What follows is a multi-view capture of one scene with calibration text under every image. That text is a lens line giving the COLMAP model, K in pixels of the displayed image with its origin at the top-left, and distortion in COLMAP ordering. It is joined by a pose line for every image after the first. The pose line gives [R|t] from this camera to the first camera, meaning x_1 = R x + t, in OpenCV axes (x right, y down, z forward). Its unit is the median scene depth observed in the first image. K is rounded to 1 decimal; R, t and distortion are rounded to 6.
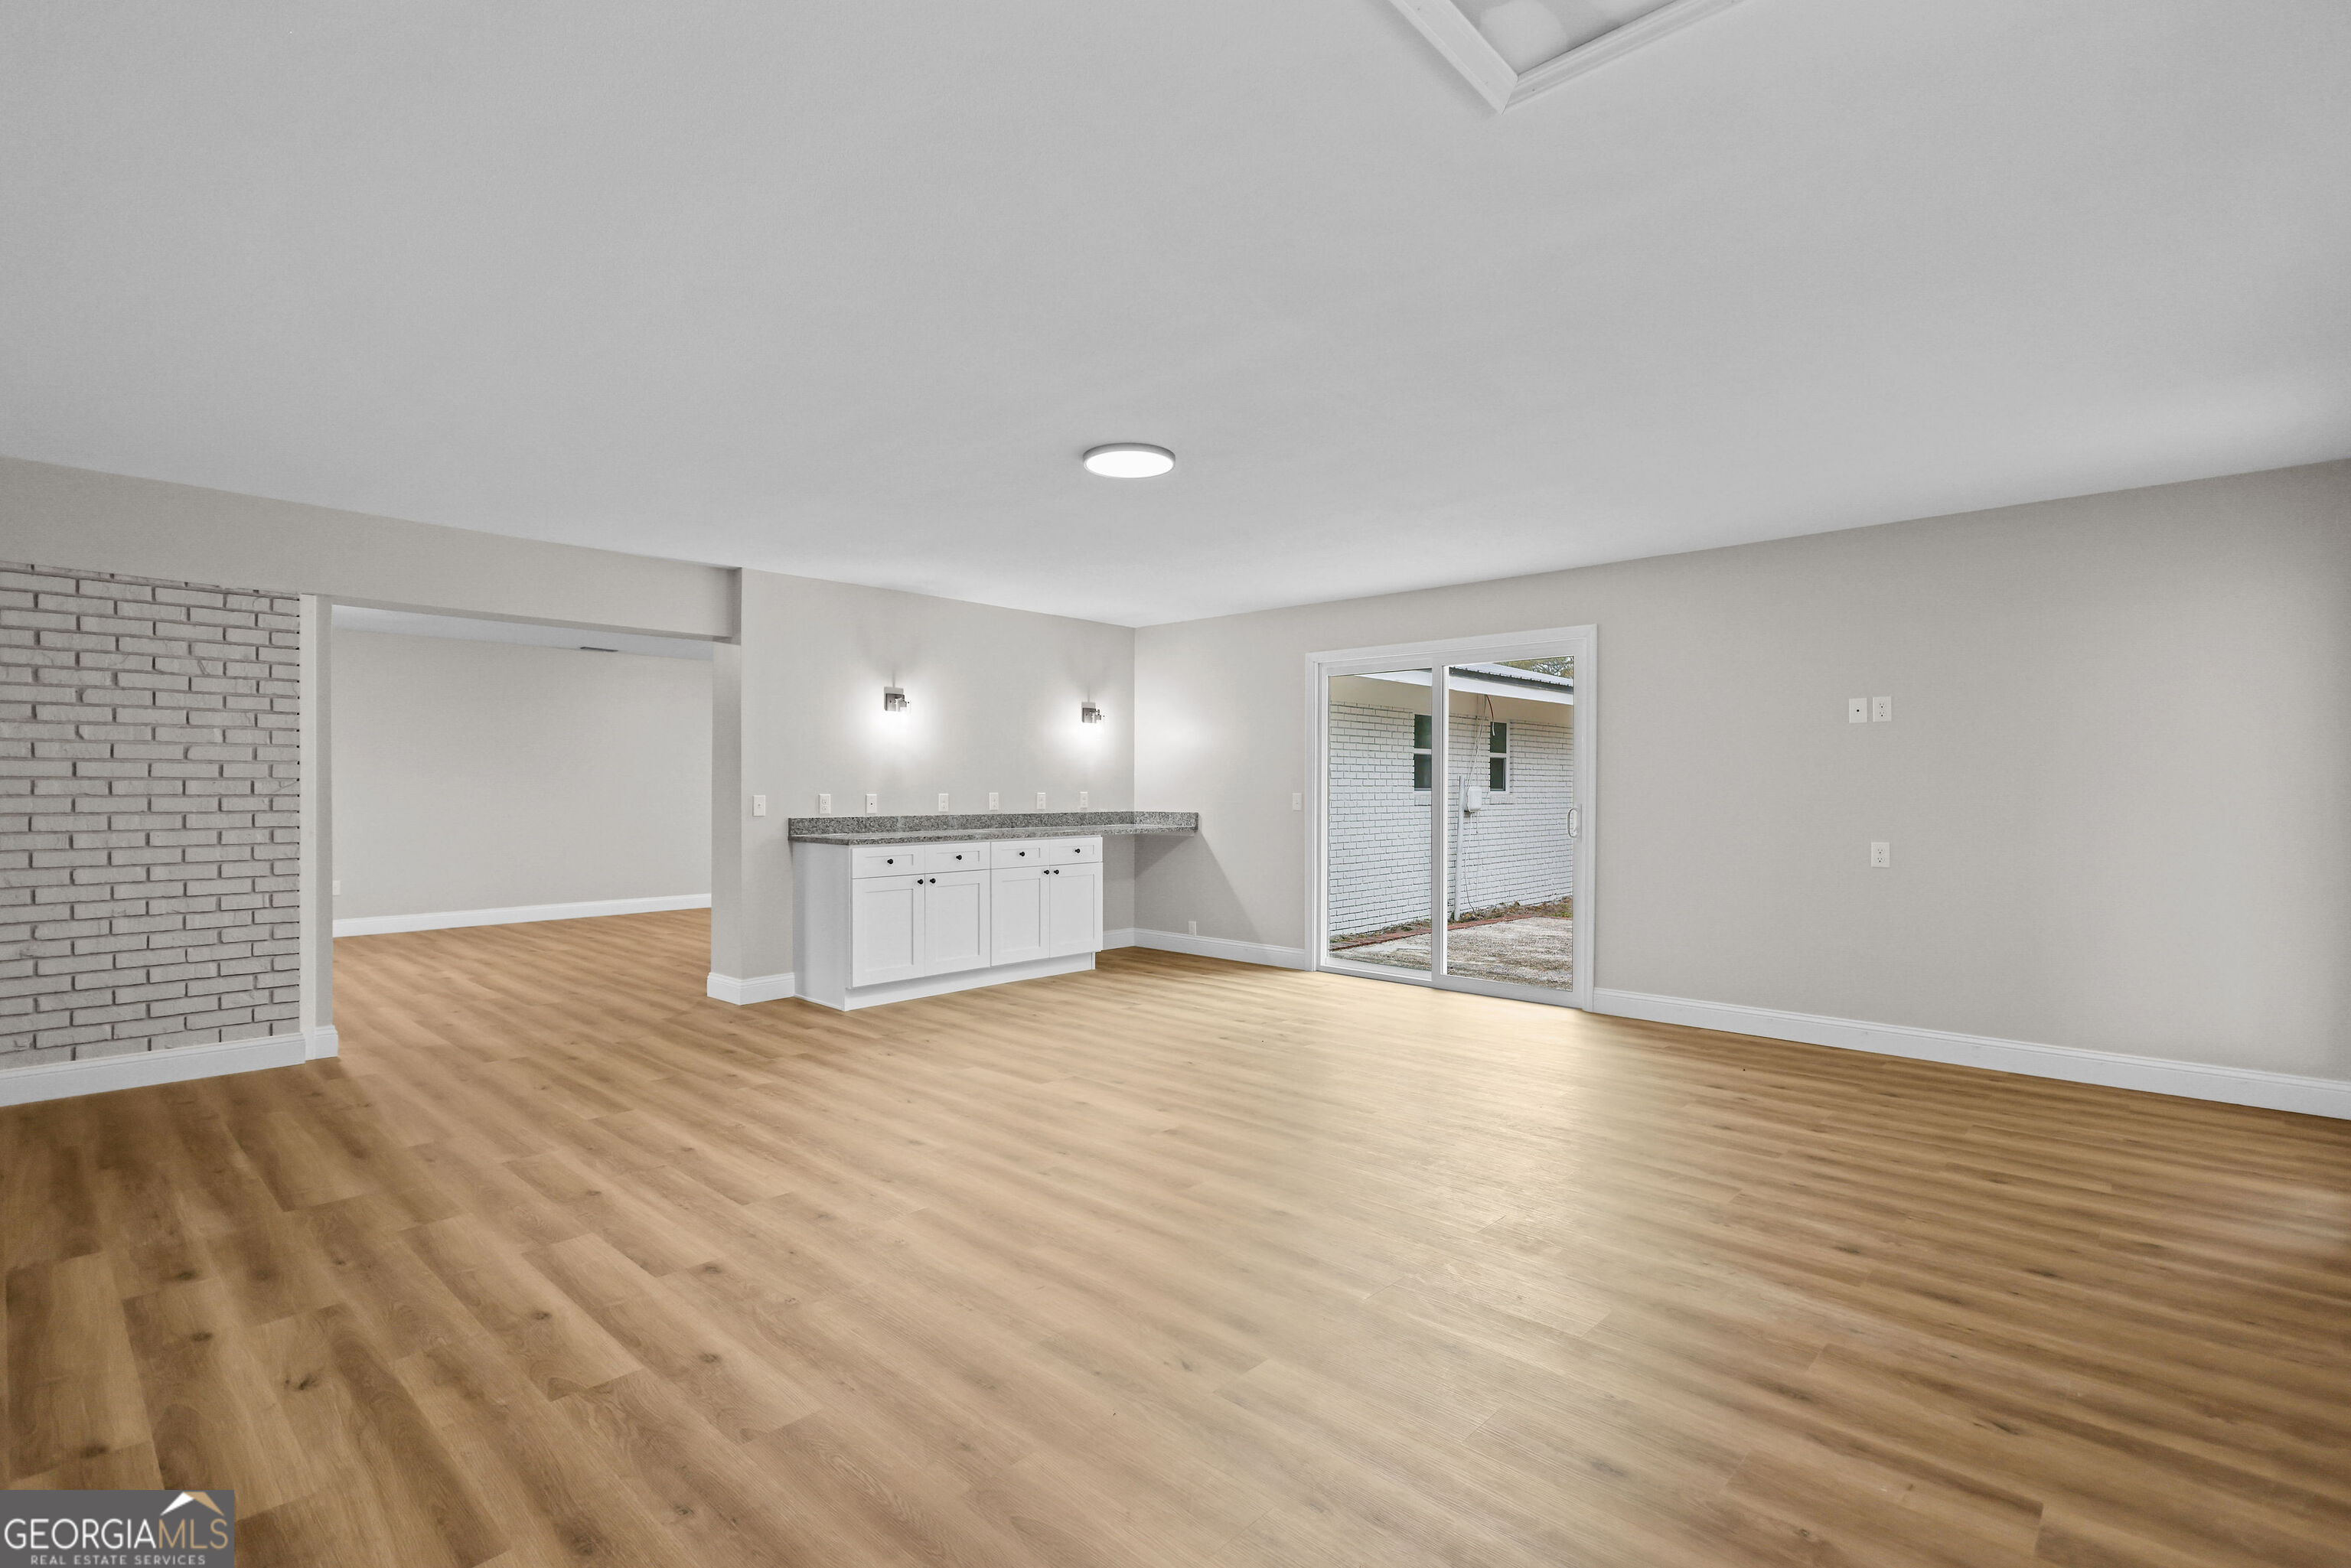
lens RADIAL K [[1098.6, 0, 1181.8], [0, 1098.6, 793.1], [0, 0, 1]] dist [0.004377, -0.001095]
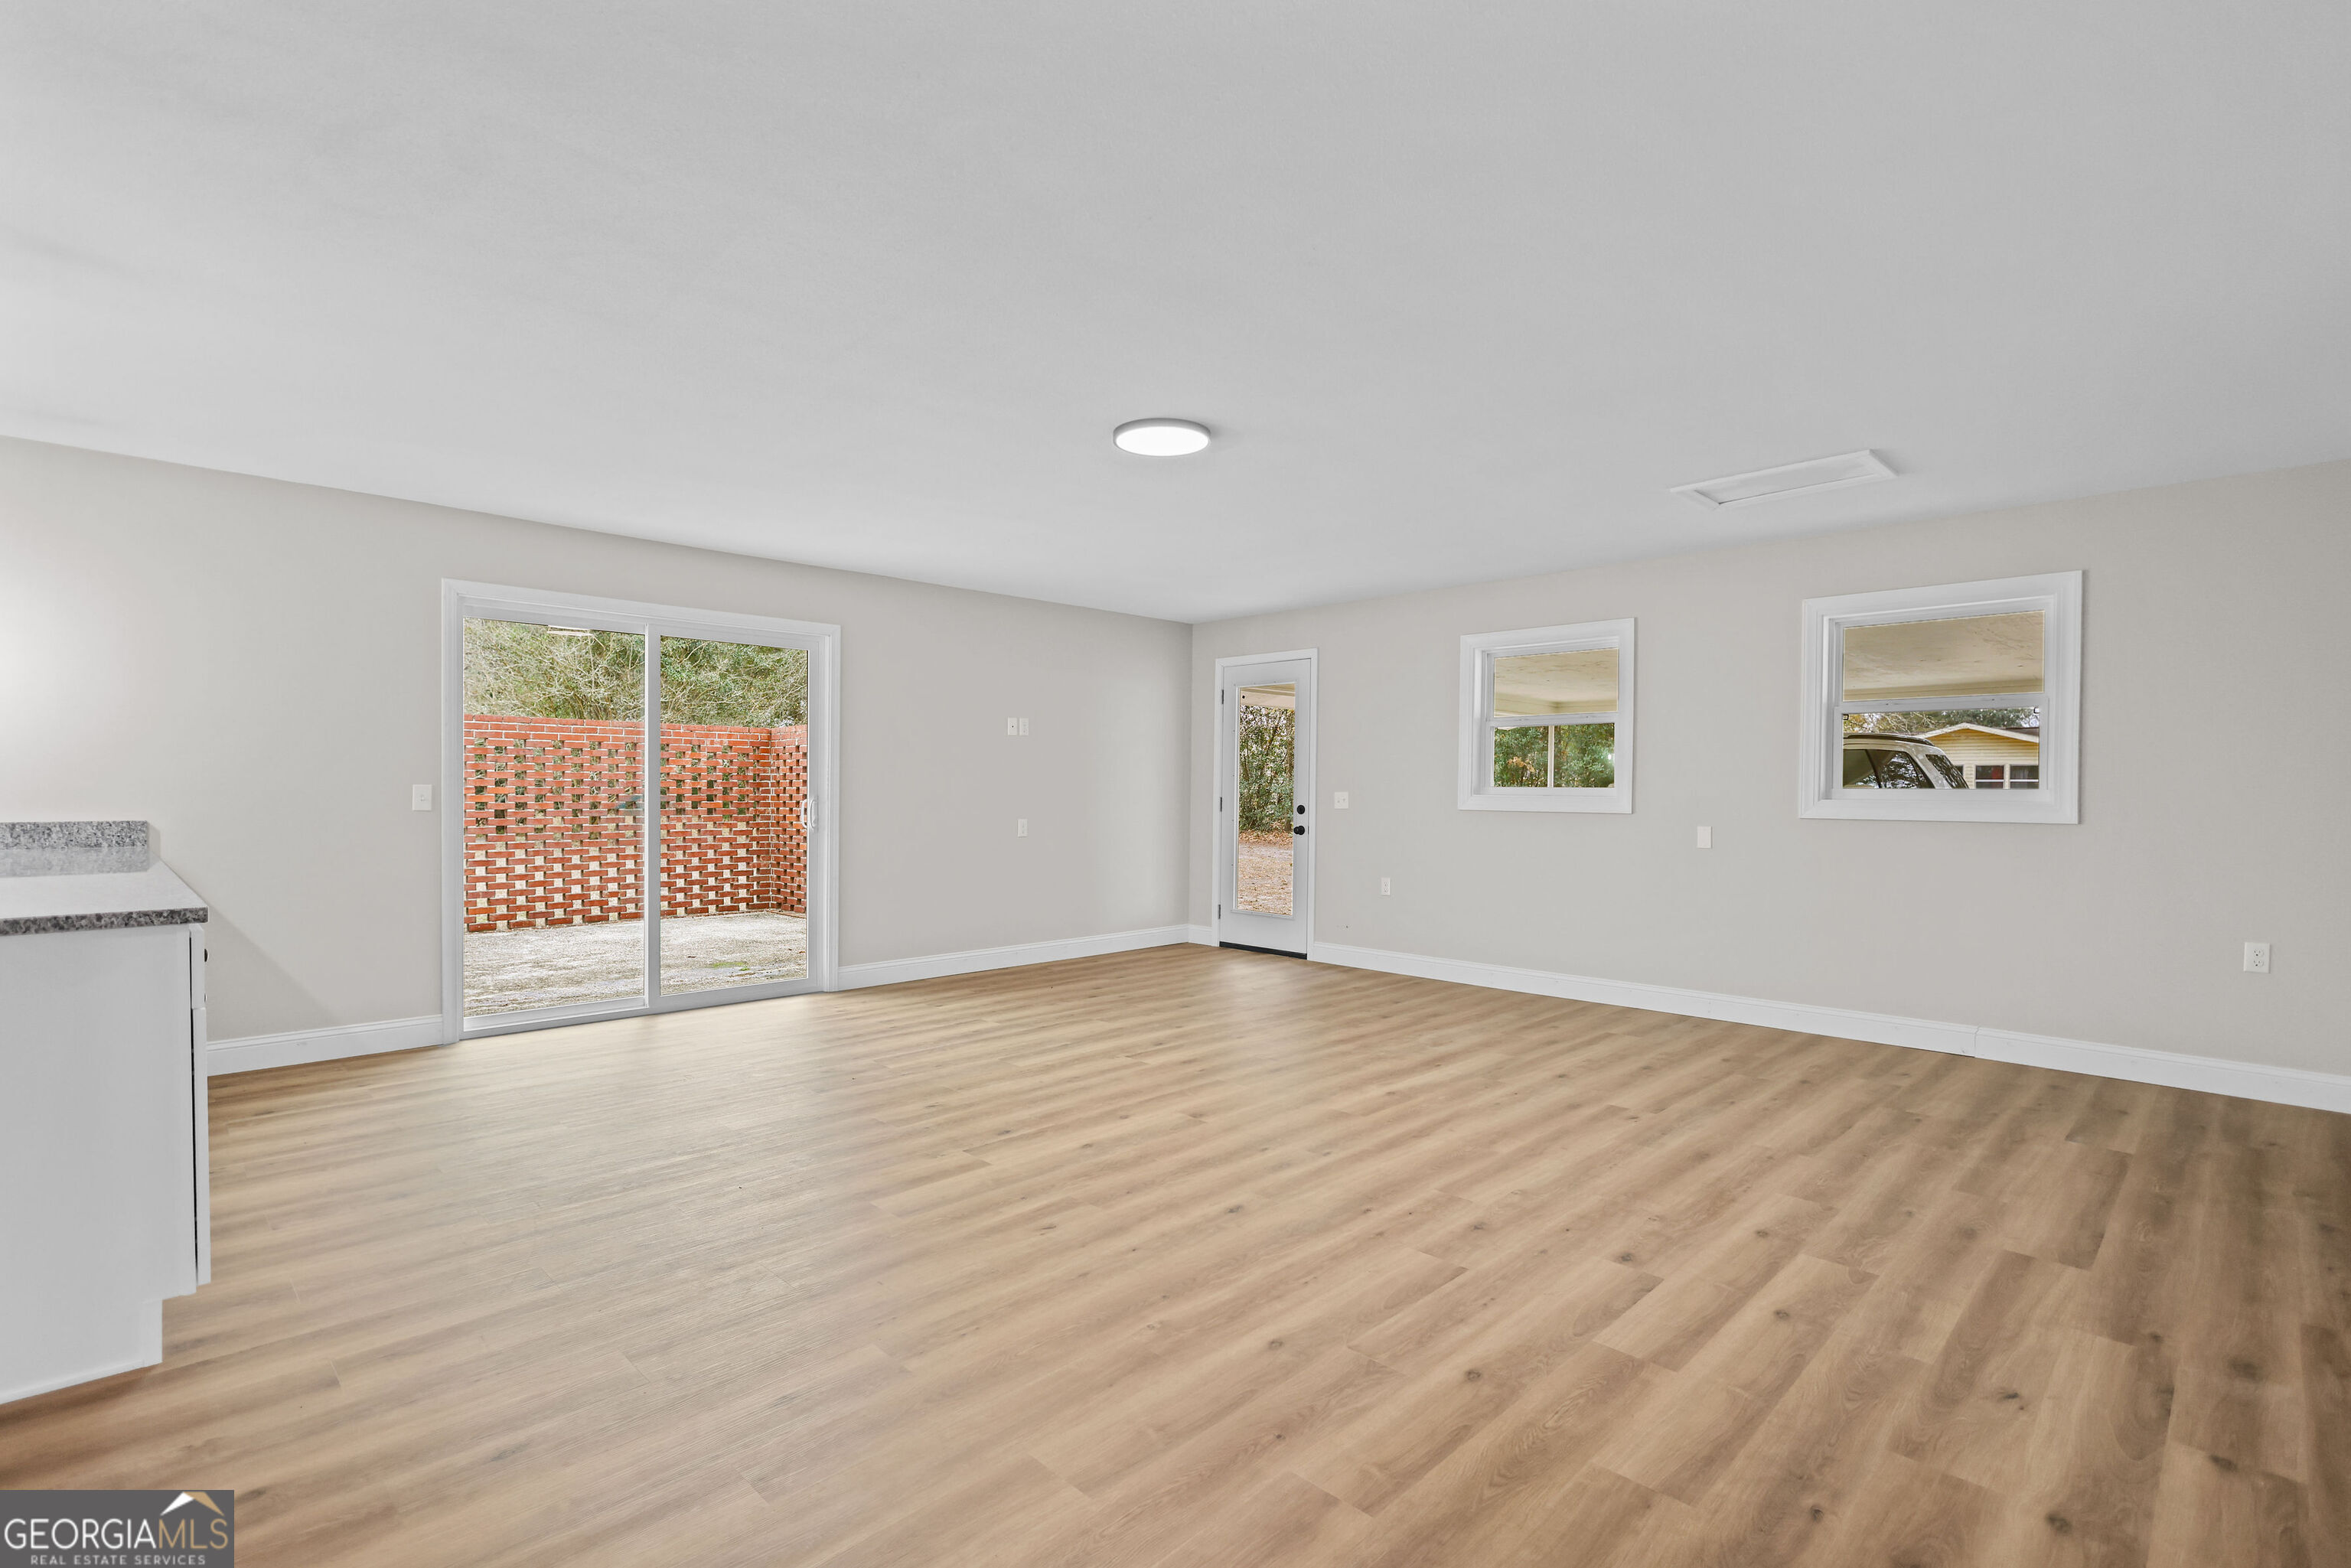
lens RADIAL K [[1086.3, 0, 1175.5], [0, 1086.3, 784.0], [0, 0, 1]] dist [-0.004245, 0.000836]
pose [[0.041376, 0.000033, 0.999144, -0.880277], [-0.001357, 0.999999, 0.000023, -0.001995], [-0.999143, -0.001356, 0.041376, 0.838702]]
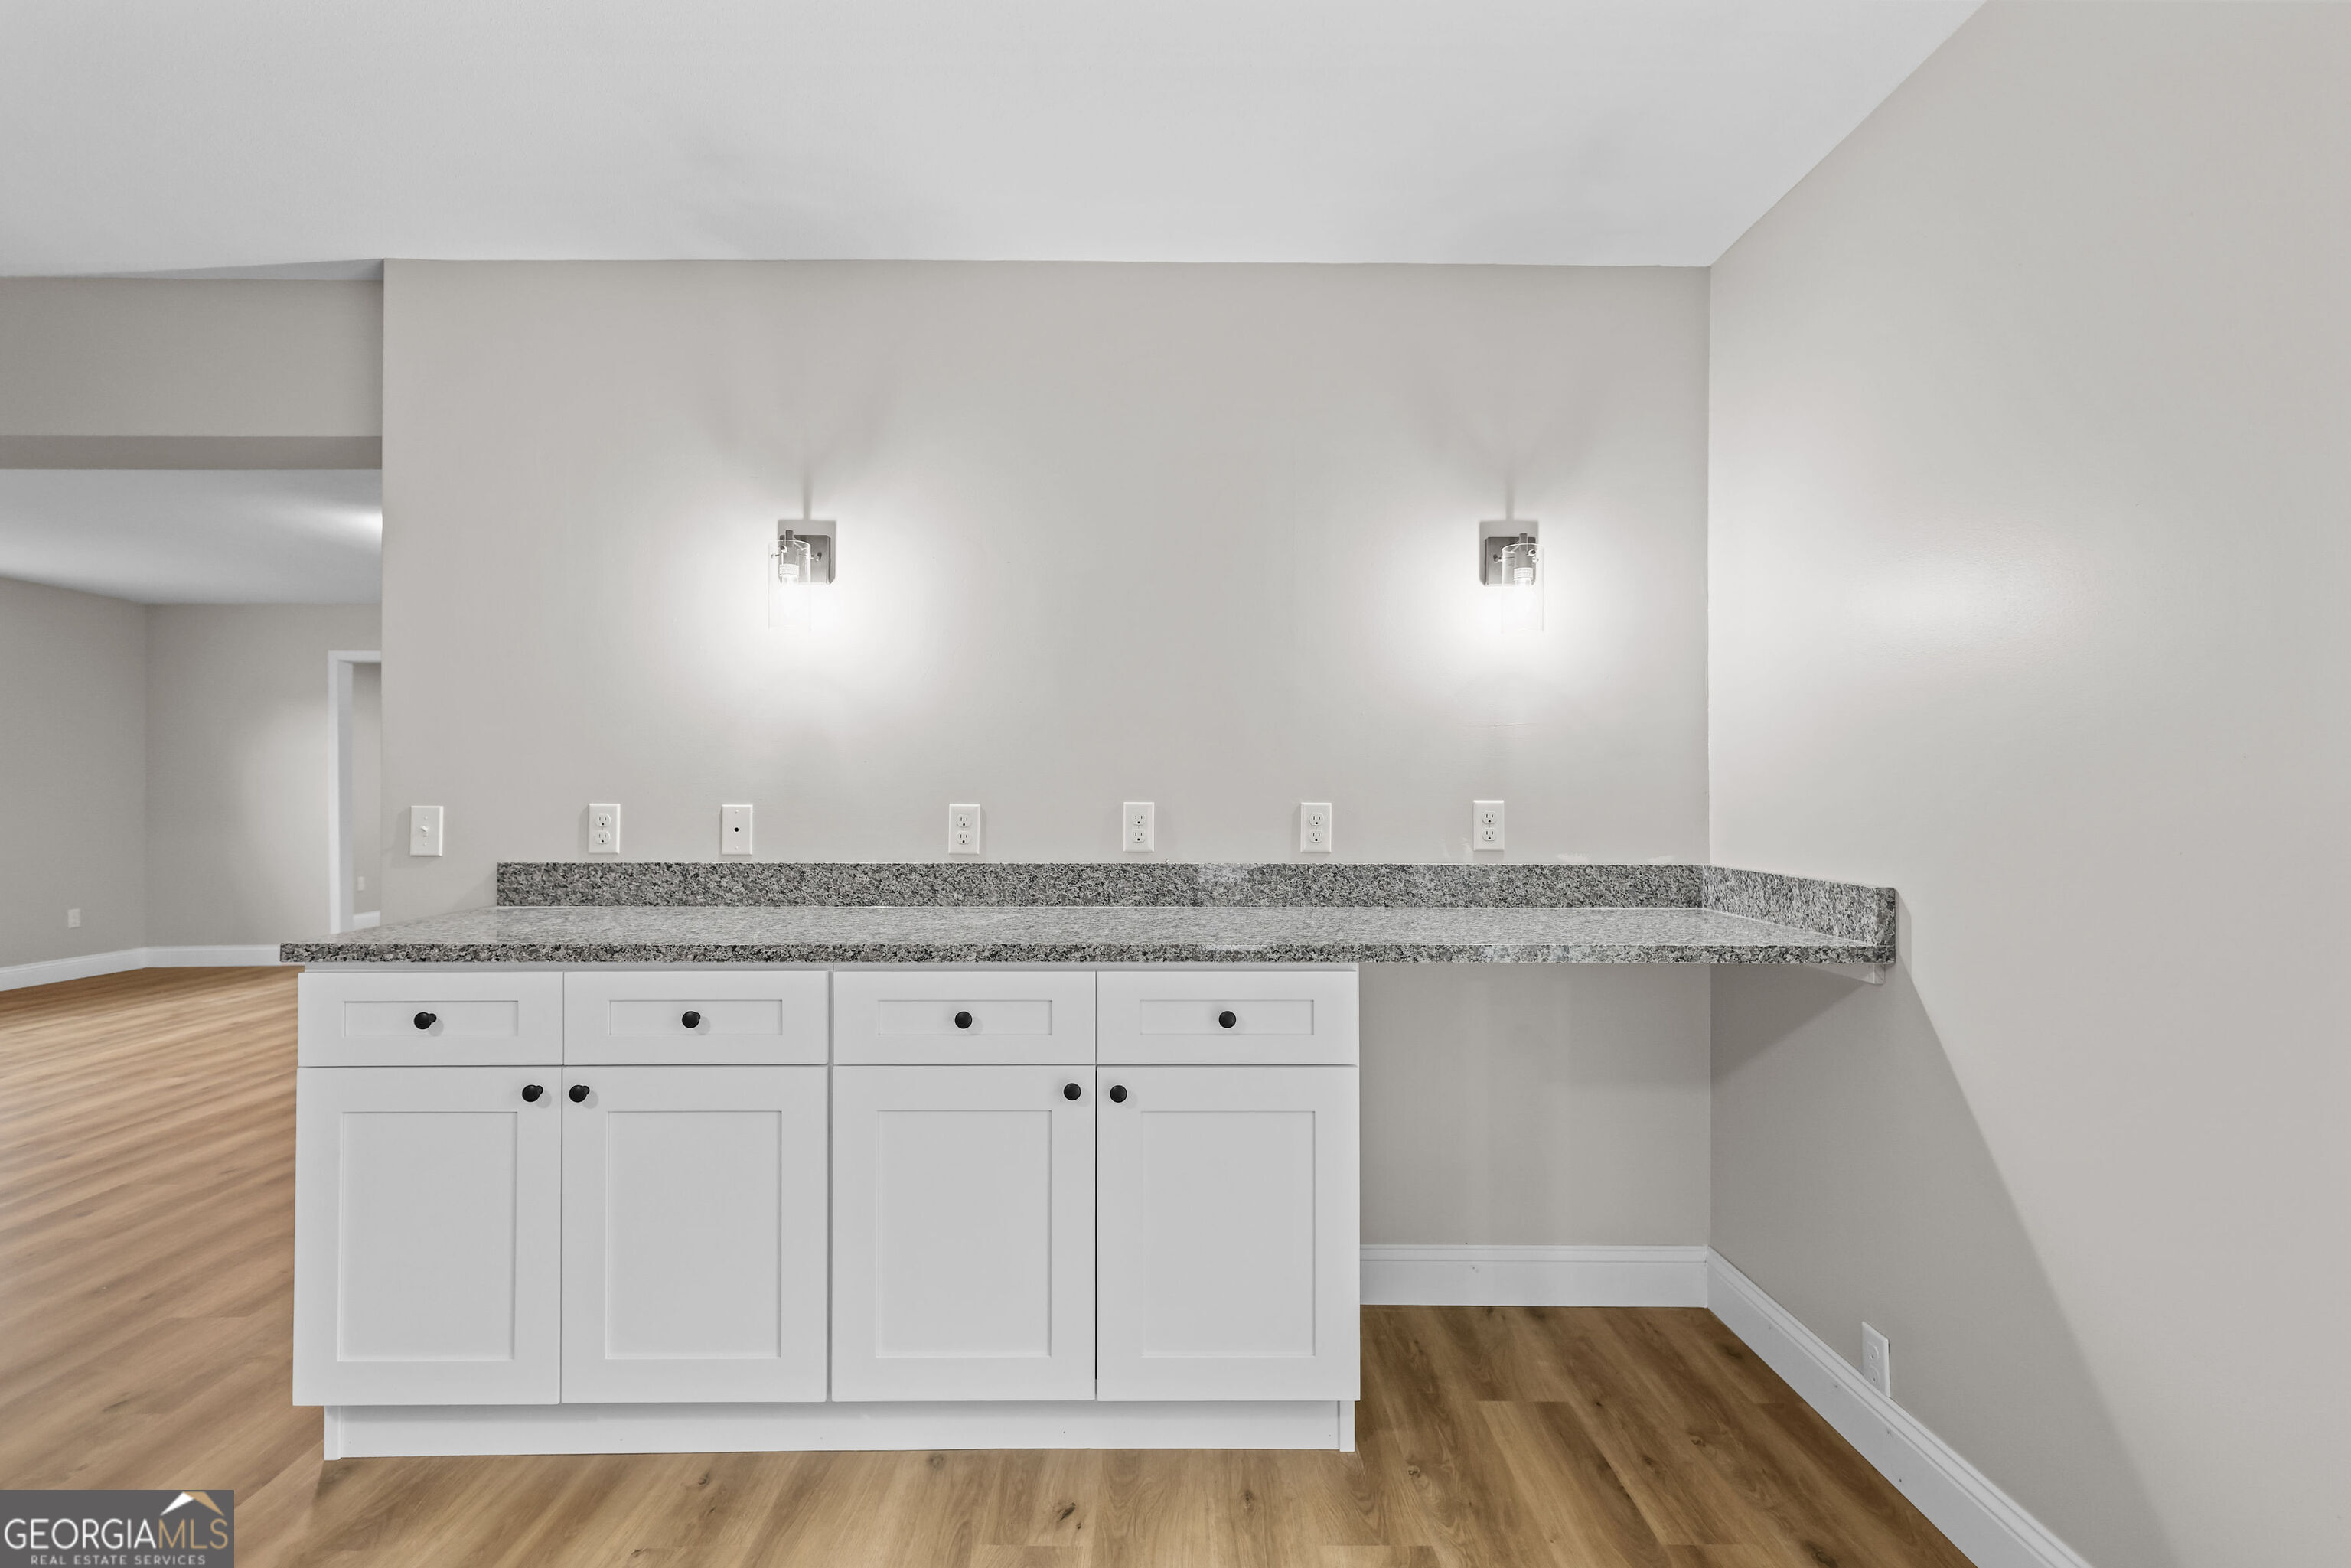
lens RADIAL K [[1098.6, 0, 1181.8], [0, 1098.6, 793.1], [0, 0, 1]] dist [0.004377, -0.001095]
pose [[0.682362, -0.001226, -0.731013, 0.147919], [-0.004404, 0.999974, -0.005788, -0.001719], [0.731001, 0.007169, 0.682339, 1.267626]]
